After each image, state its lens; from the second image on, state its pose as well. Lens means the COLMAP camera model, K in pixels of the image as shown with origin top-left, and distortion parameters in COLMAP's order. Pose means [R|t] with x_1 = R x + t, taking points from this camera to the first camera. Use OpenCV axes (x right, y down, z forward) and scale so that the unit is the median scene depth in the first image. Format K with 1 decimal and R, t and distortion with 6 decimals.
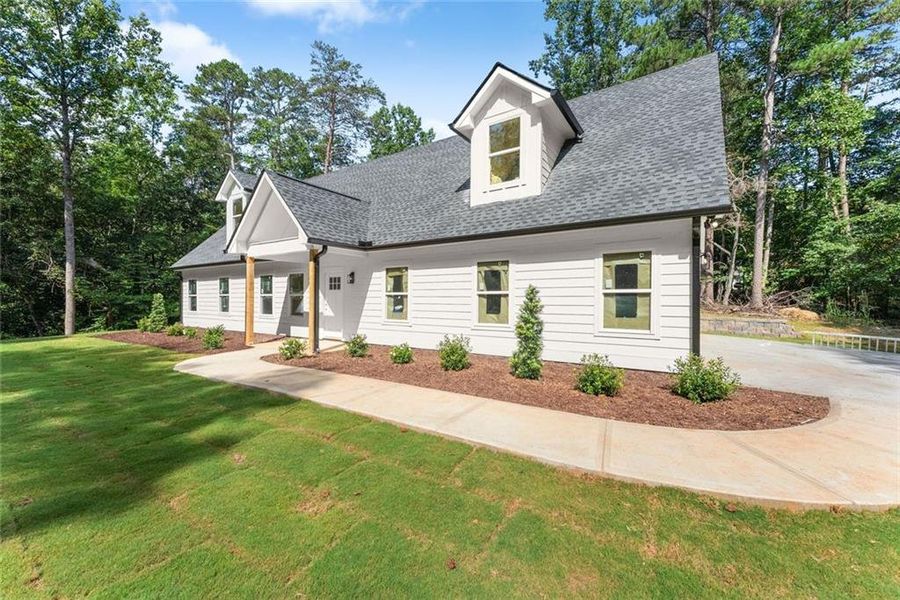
lens RADIAL K [[354.3, 0, 438.8], [0, 354.3, 303.2], [0, 0, 1]] dist [0.009508, 0.000549]
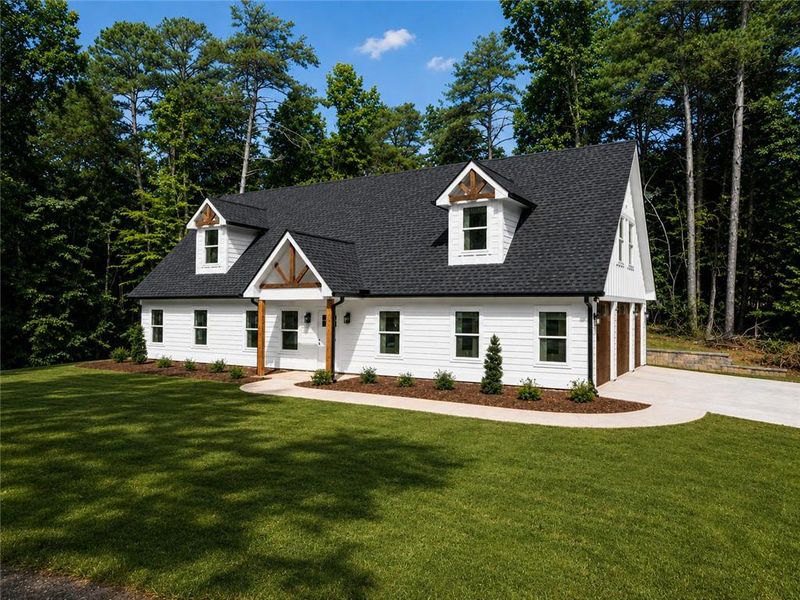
lens RADIAL K [[575.1, 0, 401.6], [0, 575.1, 294.0], [0, 0, 1]] dist [-0.009959, -0.015443]
pose [[0.999003, -0.001332, 0.044634, -0.130475], [0.002591, 0.999600, -0.028167, -0.082885], [-0.044578, 0.028254, 0.998606, -0.780071]]
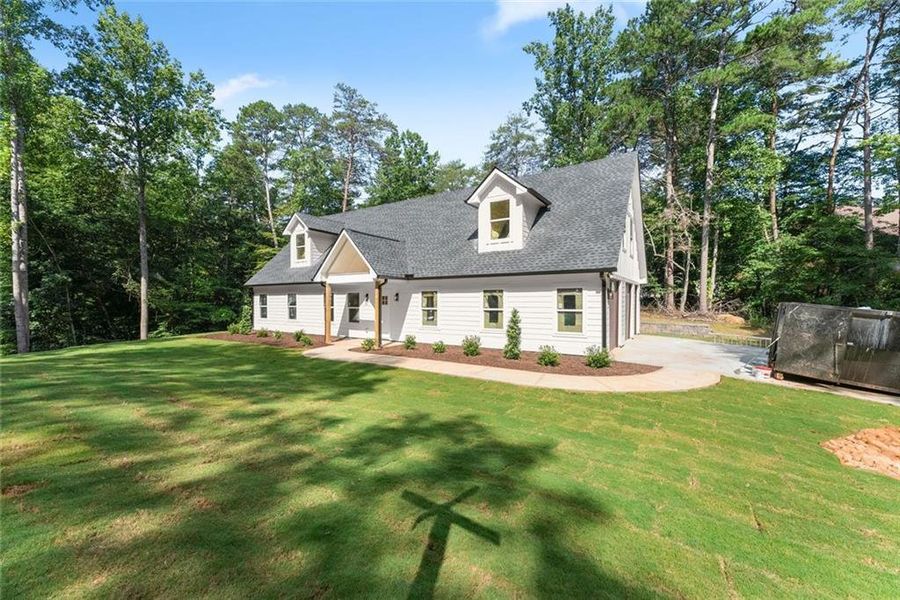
lens RADIAL K [[354.3, 0, 436.7], [0, 354.3, 301.7], [0, 0, 1]] dist [0.009508, 0.000549]
pose [[0.999995, -0.002156, -0.002176, -0.066445], [0.002135, 0.999951, -0.009652, -0.033154], [0.002197, 0.009648, 0.999951, -0.405801]]
